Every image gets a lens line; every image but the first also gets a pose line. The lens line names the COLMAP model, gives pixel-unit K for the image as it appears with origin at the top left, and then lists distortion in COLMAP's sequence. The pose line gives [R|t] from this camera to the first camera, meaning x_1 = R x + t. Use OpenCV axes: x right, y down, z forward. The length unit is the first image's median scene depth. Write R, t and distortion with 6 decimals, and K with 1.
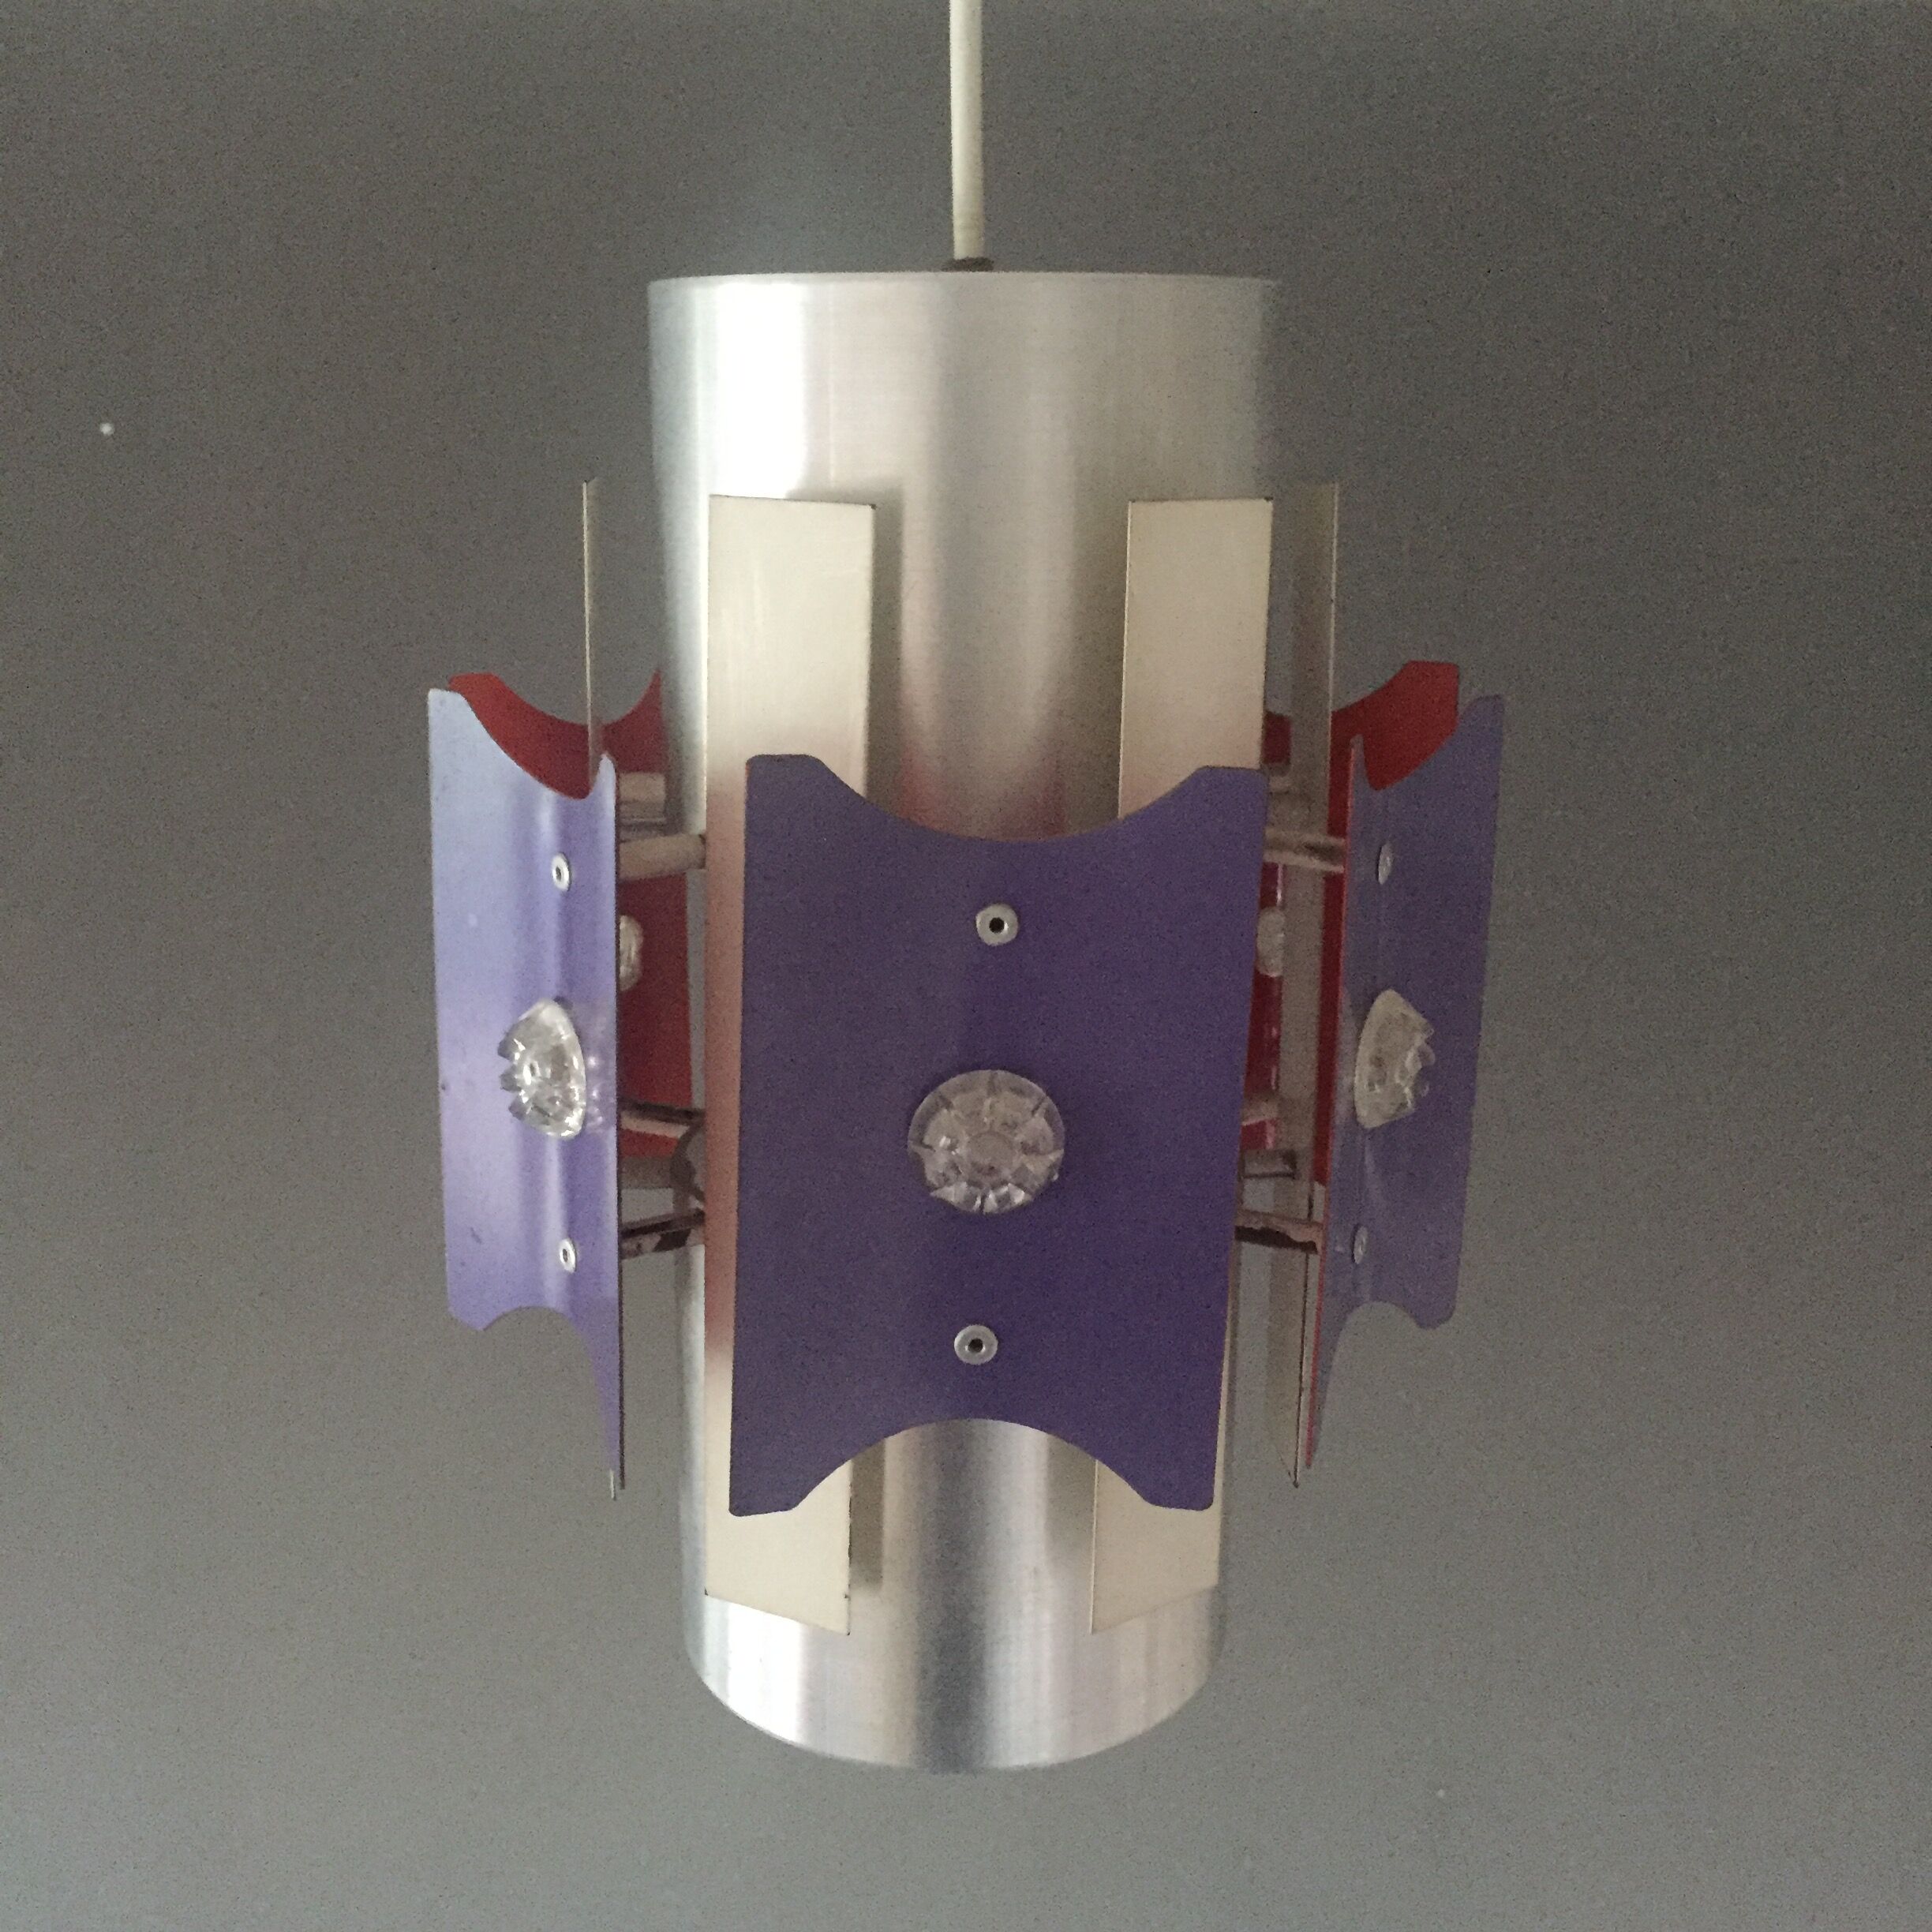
lens RADIAL K [[2294.5, 0, 965.2], [0, 2294.5, 1001.1], [0, 0, 1]] dist [0.057916, -0.000881]
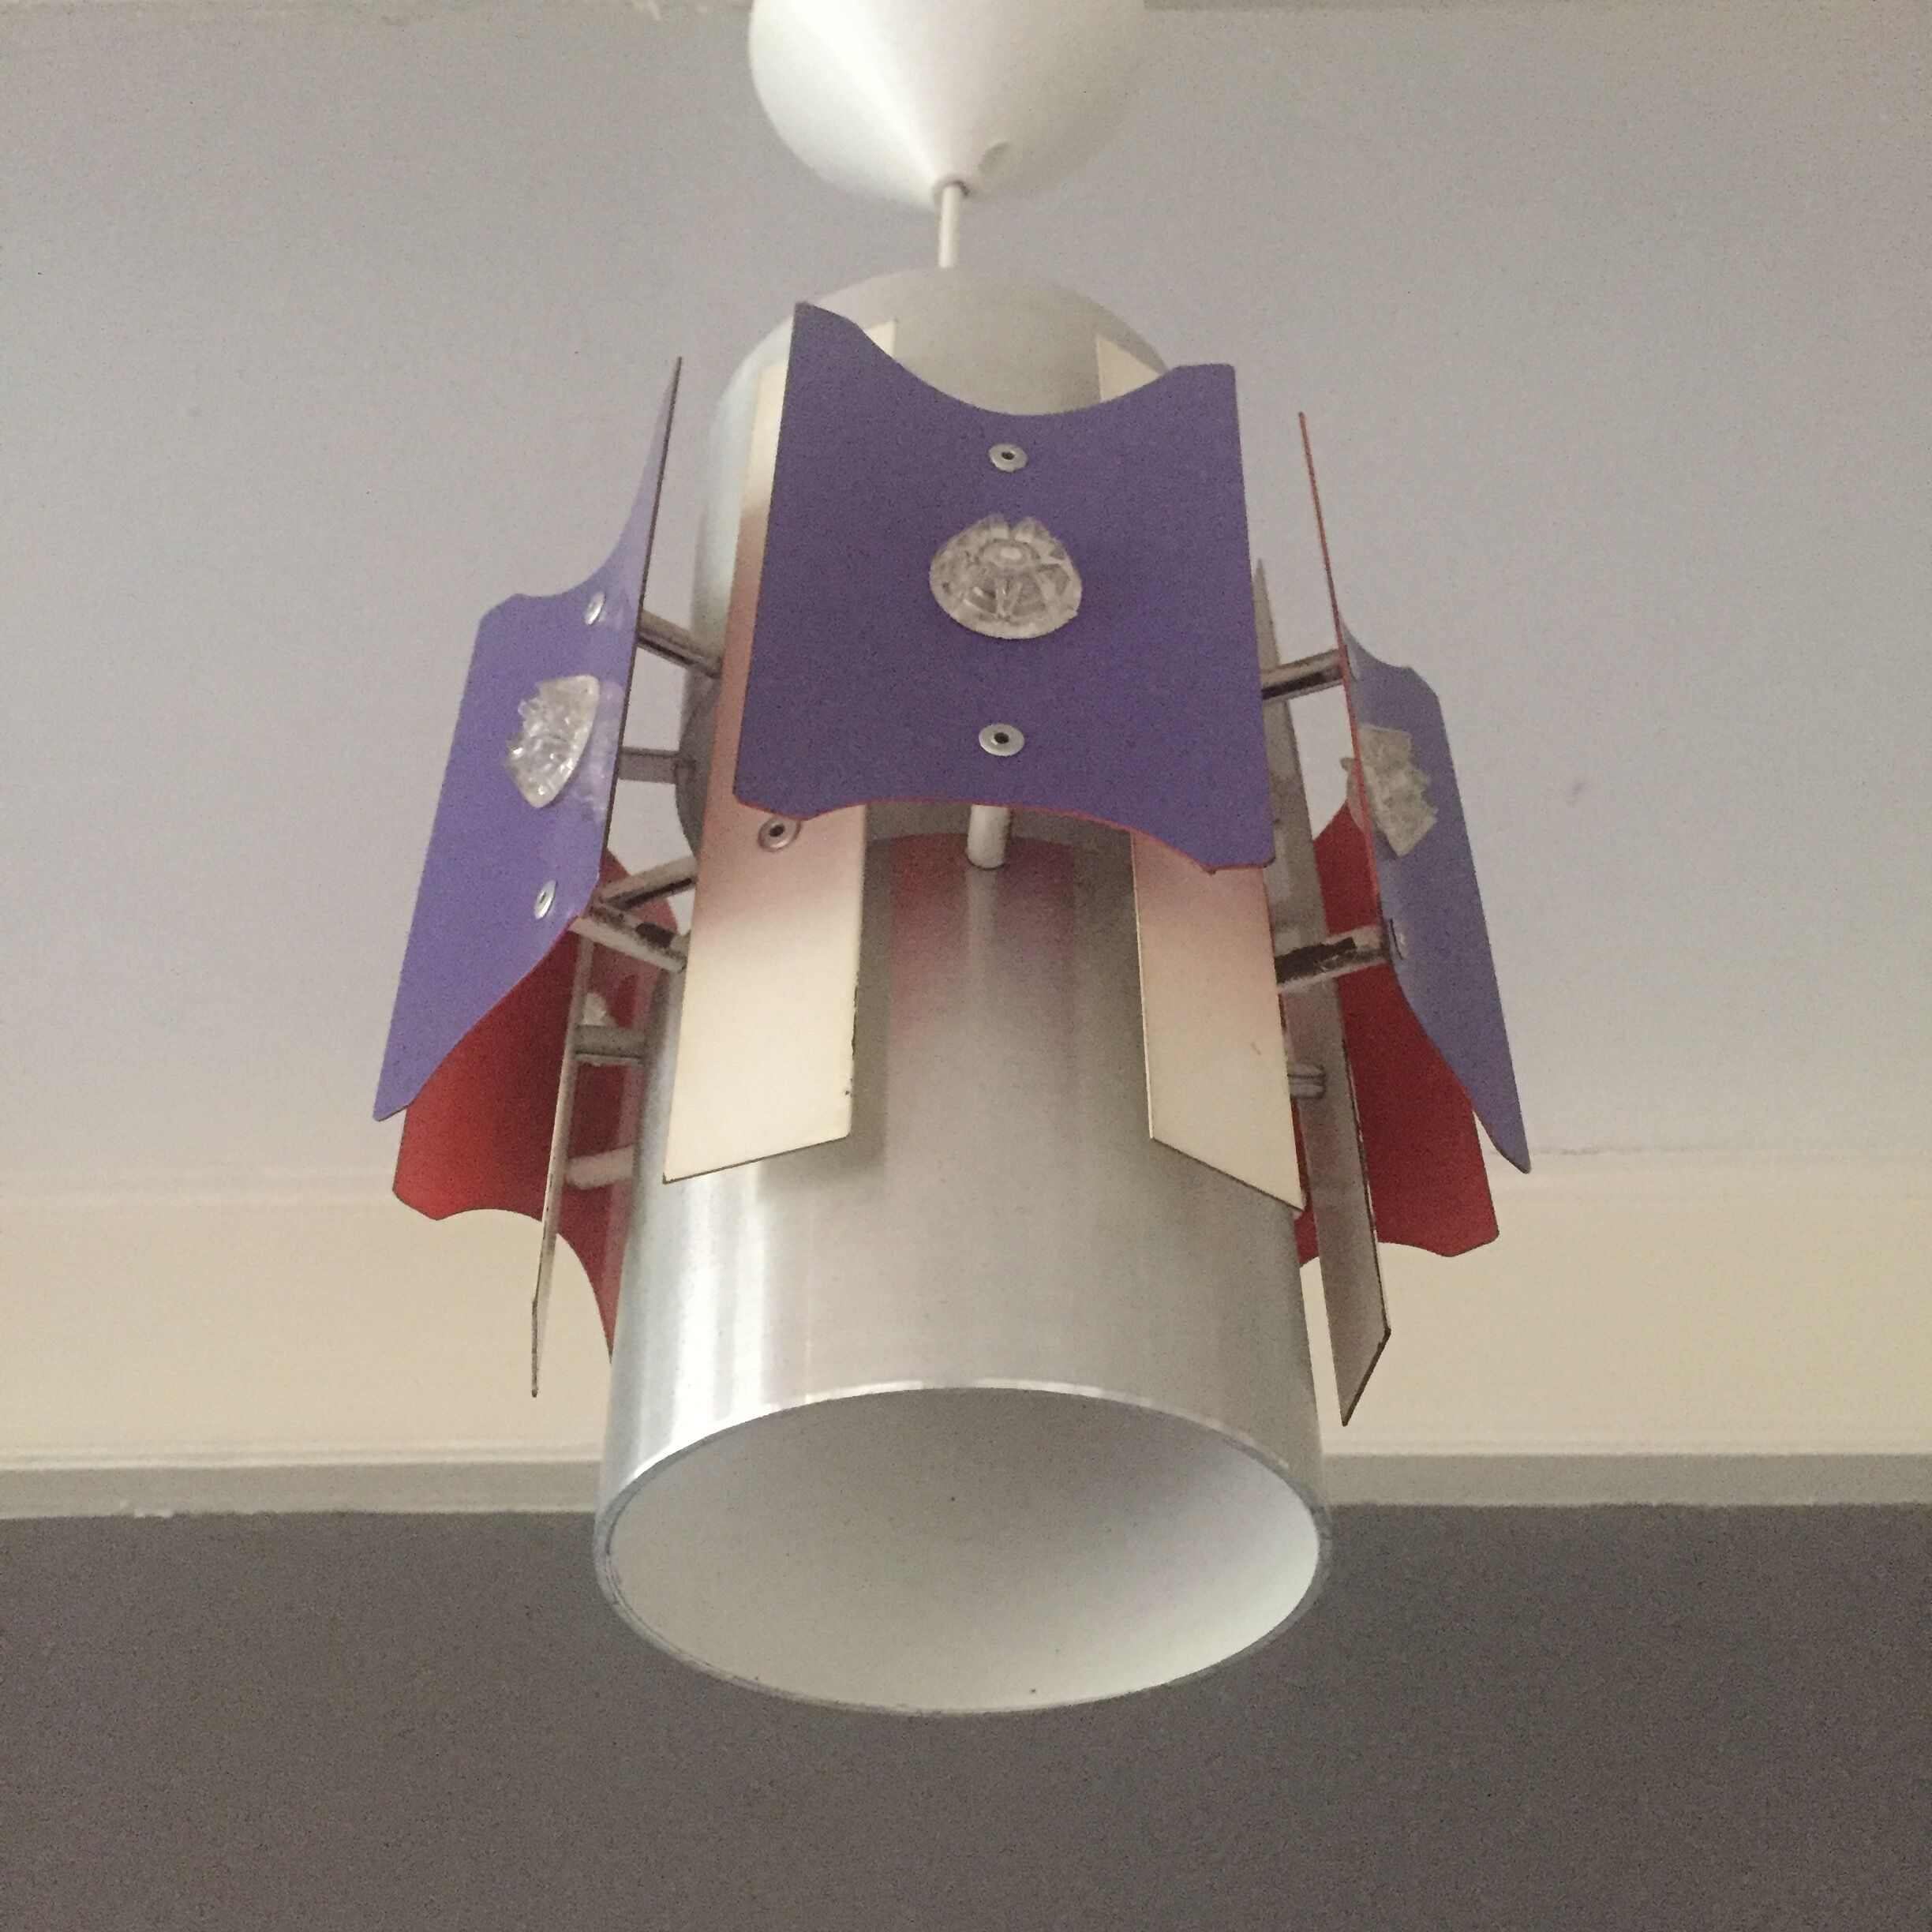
lens RADIAL K [[2294.5, 0, 965.2], [0, 2294.5, 1001.1], [0, 0, 1]] dist [0.057916, -0.000881]
pose [[0.998809, 0.016488, 0.045921, -0.048999], [0.027239, 0.592426, -0.805164, 0.917847], [-0.040480, 0.805456, 0.591272, 0.507459]]
